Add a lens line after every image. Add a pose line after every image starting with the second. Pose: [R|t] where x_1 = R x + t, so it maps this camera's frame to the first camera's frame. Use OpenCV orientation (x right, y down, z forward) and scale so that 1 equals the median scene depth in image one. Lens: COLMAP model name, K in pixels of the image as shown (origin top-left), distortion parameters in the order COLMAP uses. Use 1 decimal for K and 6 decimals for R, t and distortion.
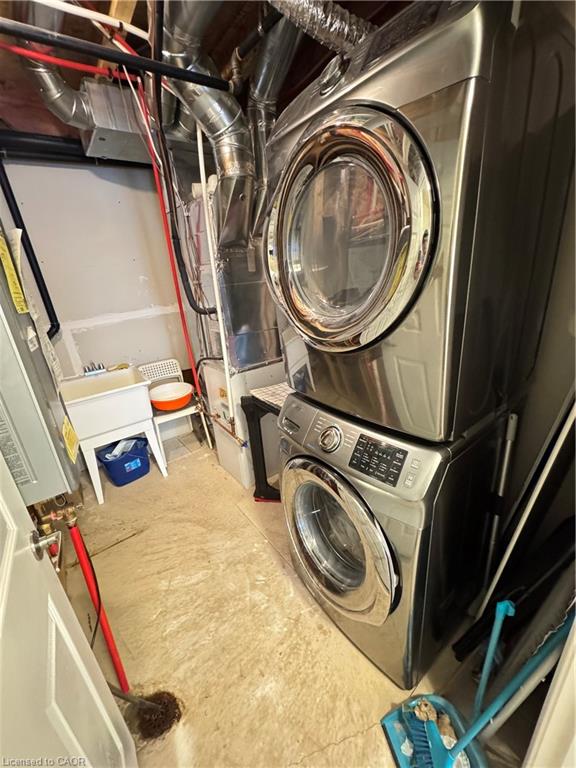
lens RADIAL K [[310.2, 0, 286.4], [0, 310.2, 379.7], [0, 0, 1]] dist [-0.008983, -0.000233]
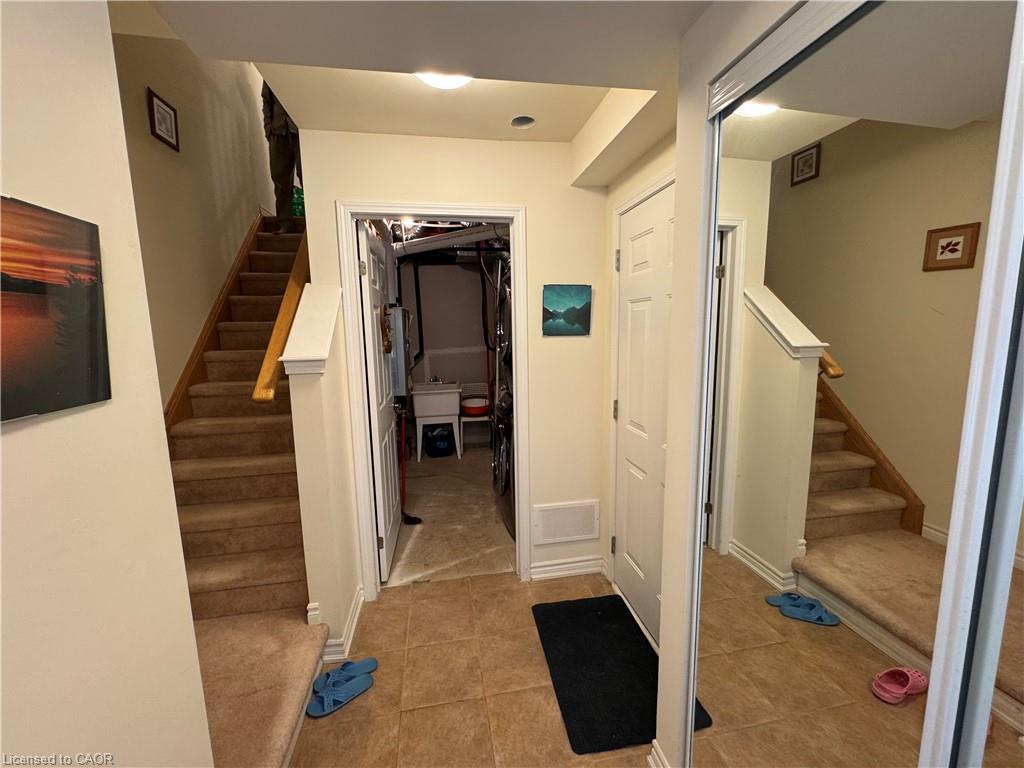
lens RADIAL K [[413.6, 0, 514.9], [0, 413.6, 384.8], [0, 0, 1]] dist [-0.008983, -0.000233]
pose [[0.897244, 0.134210, -0.420643, 0.757754], [-0.212493, 0.966355, -0.144930, 0.242301], [0.387039, 0.219422, 0.895575, -0.883752]]
